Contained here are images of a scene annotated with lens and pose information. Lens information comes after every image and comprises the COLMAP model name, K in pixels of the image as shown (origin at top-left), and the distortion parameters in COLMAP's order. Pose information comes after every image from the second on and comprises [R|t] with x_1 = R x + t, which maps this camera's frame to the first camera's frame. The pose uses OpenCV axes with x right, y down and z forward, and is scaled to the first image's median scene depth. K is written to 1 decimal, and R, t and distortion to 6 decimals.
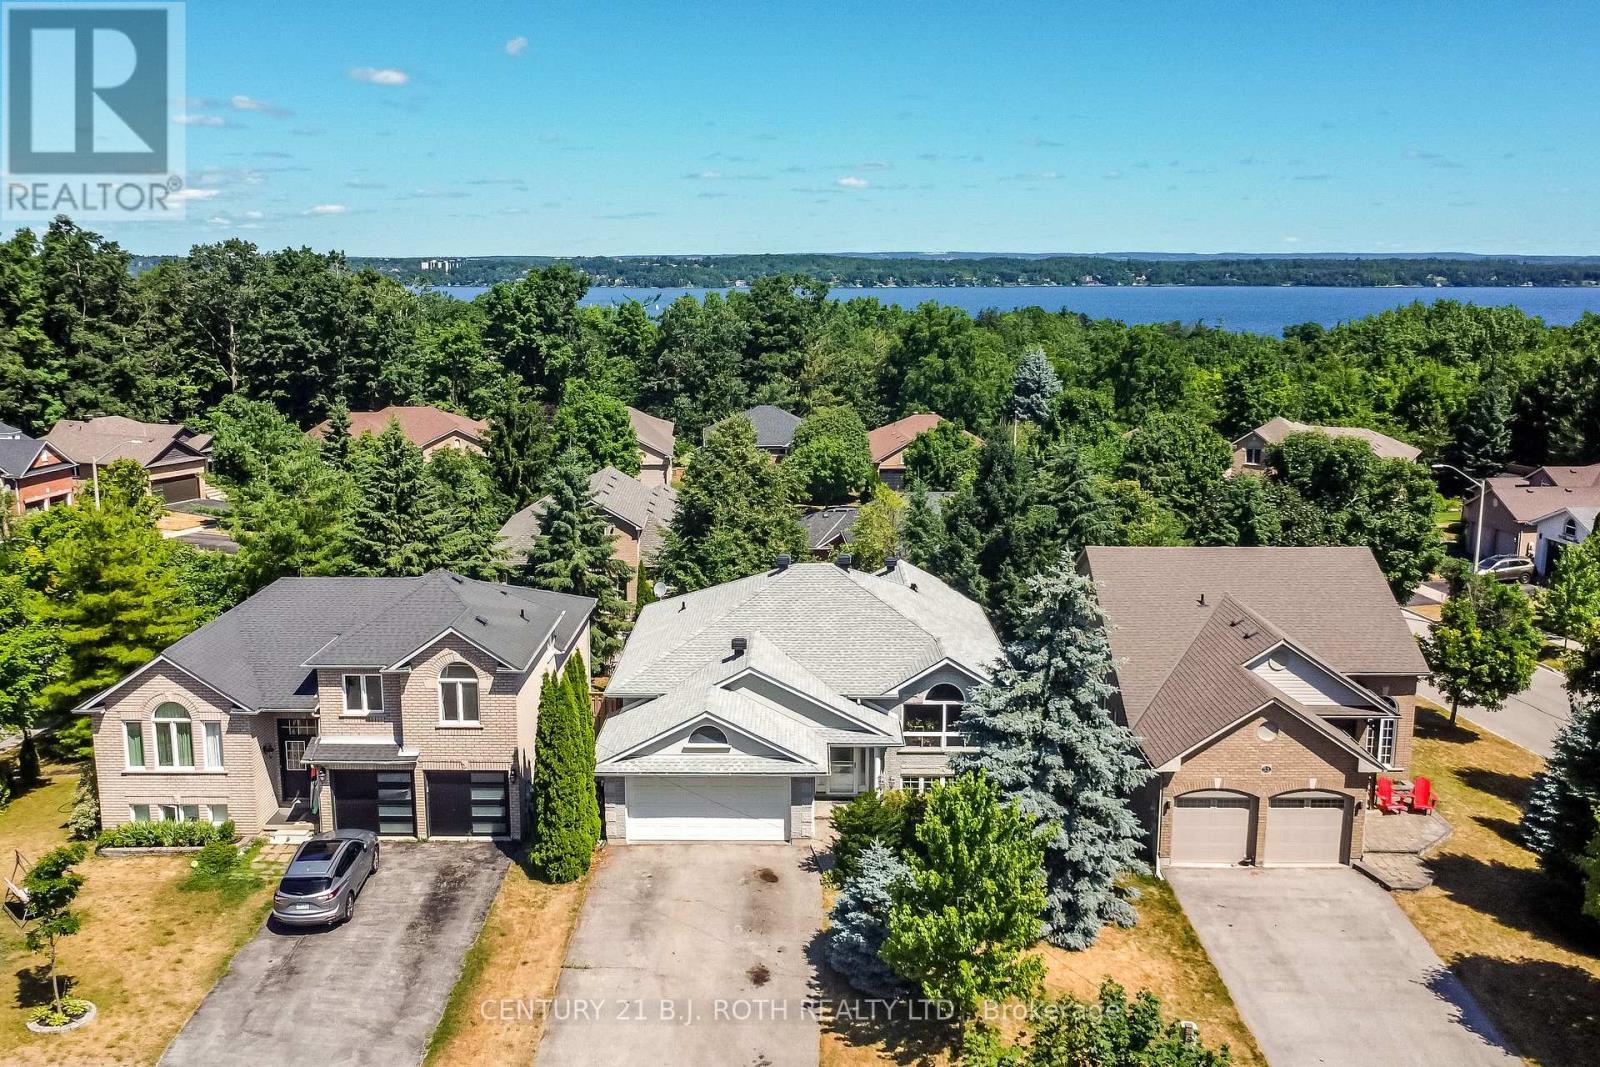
lens RADIAL K [[1472.3, 0, 800.0], [0, 1472.3, 533.5], [0, 0, 1]] dist [0.006632, 0.000729]
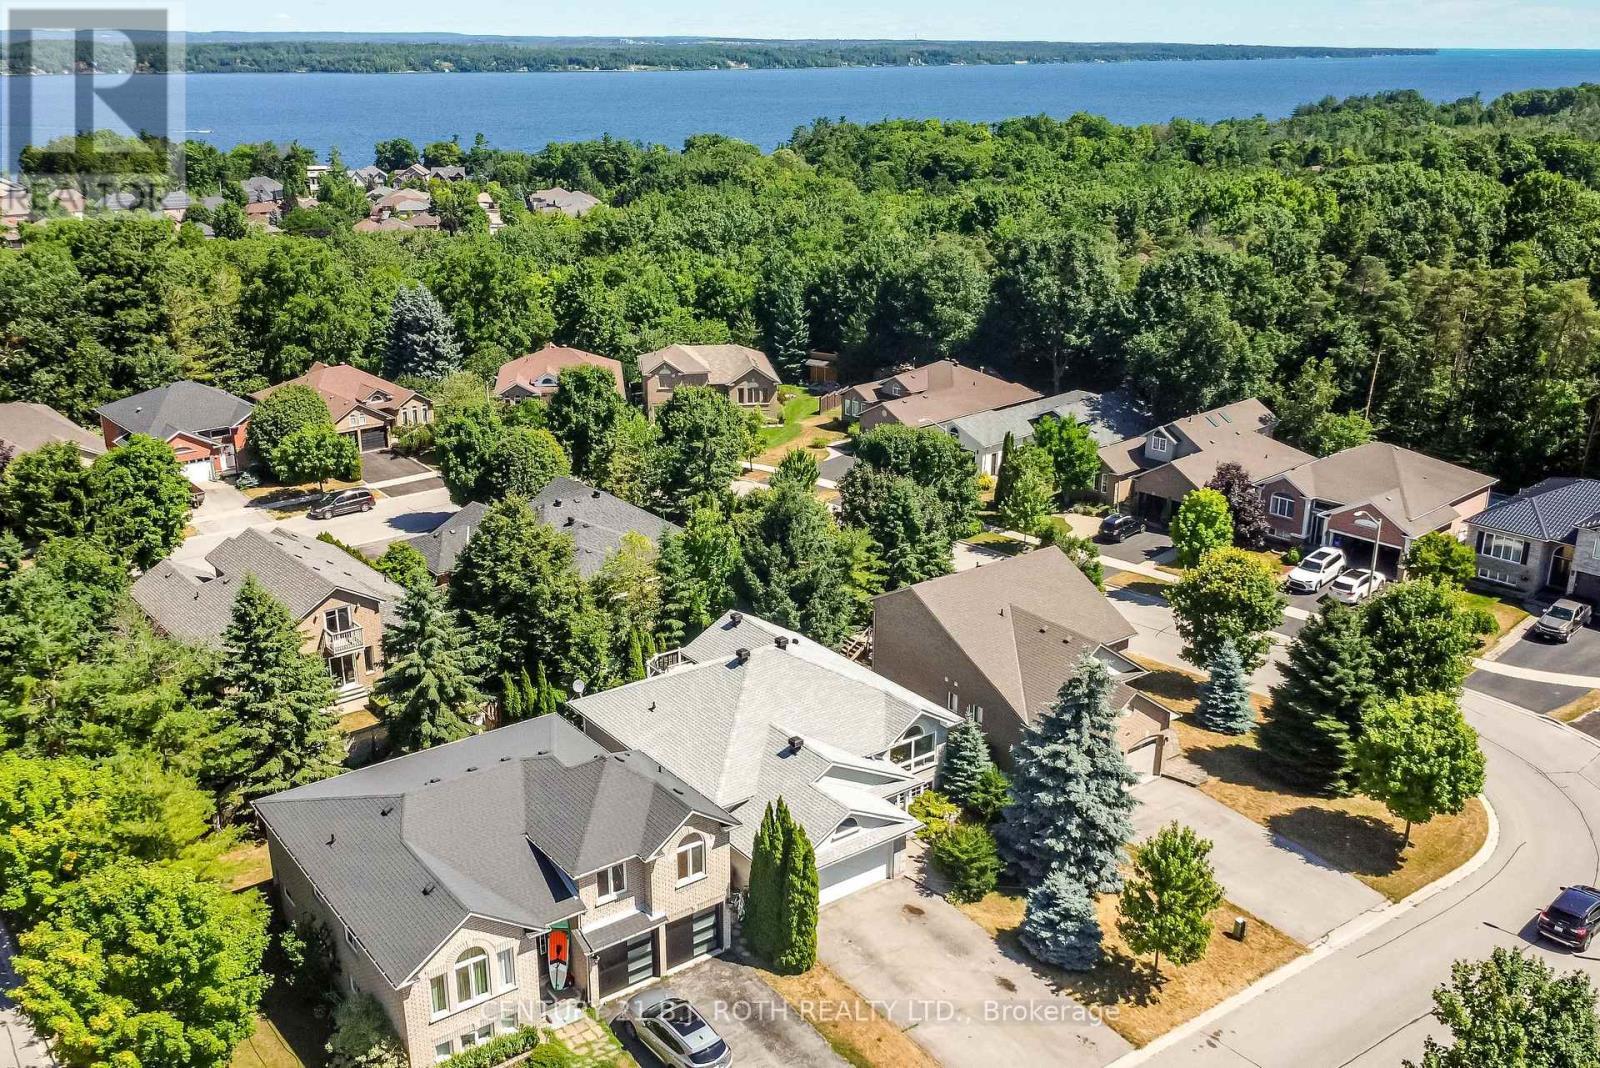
lens RADIAL K [[1472.3, 0, 800.0], [0, 1472.3, 534.0], [0, 0, 1]] dist [0.006632, 0.000729]
pose [[0.784702, -0.195697, 0.588171, -0.294098], [0.101317, 0.976589, 0.189761, -0.133562], [-0.611537, -0.089314, 0.786159, 0.002918]]
